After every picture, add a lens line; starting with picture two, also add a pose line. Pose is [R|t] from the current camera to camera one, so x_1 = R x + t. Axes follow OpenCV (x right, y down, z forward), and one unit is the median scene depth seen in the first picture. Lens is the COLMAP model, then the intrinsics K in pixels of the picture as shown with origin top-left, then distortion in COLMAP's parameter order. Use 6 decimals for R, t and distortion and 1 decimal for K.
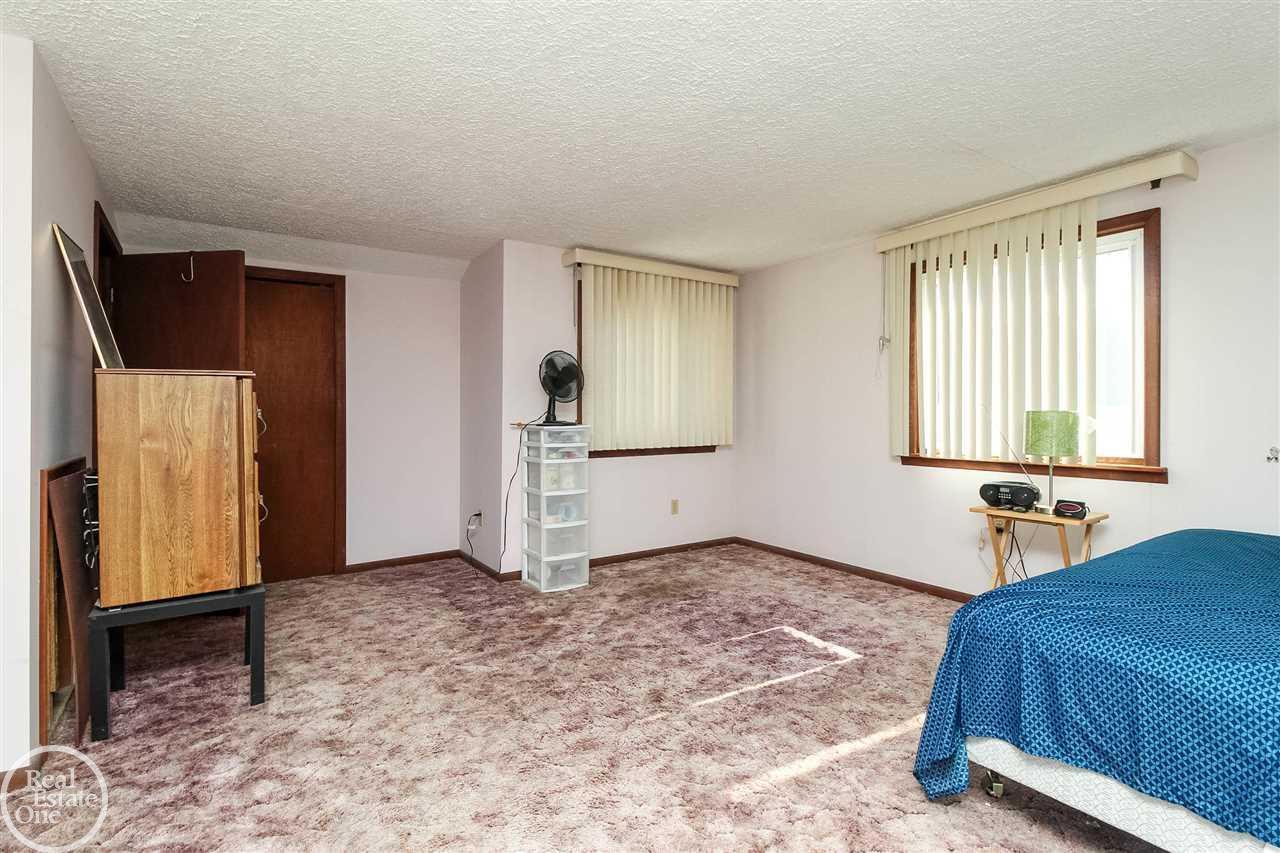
lens RADIAL K [[611.8, 0, 645.9], [0, 611.8, 418.2], [0, 0, 1]] dist [-0.003170, -0.000775]
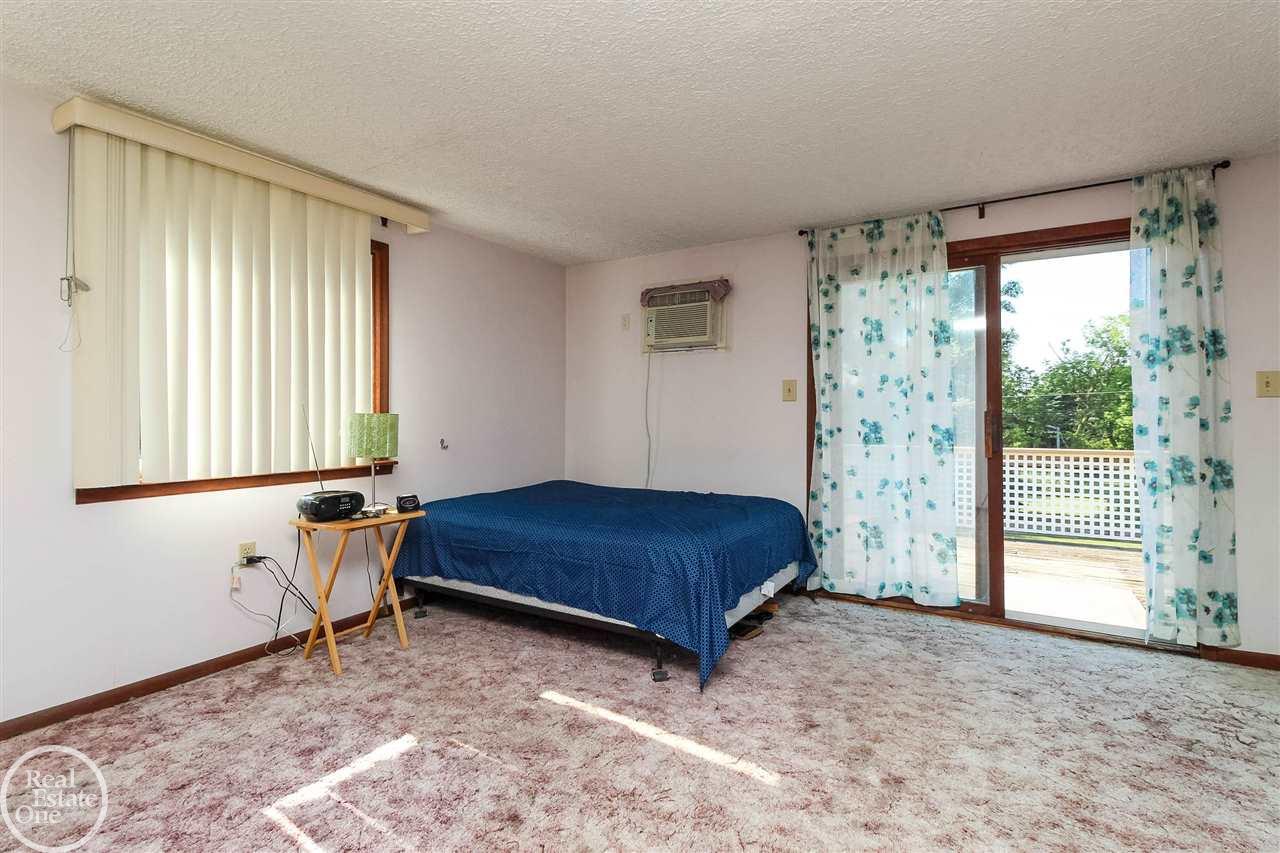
lens RADIAL K [[611.8, 0, 645.4], [0, 611.8, 424.4], [0, 0, 1]] dist [-0.003170, -0.000775]
pose [[-0.436741, -0.001706, 0.899586, -0.423940], [0.009337, 0.999936, 0.006429, 0.004956], [-0.899539, 0.011207, -0.436697, 1.001124]]
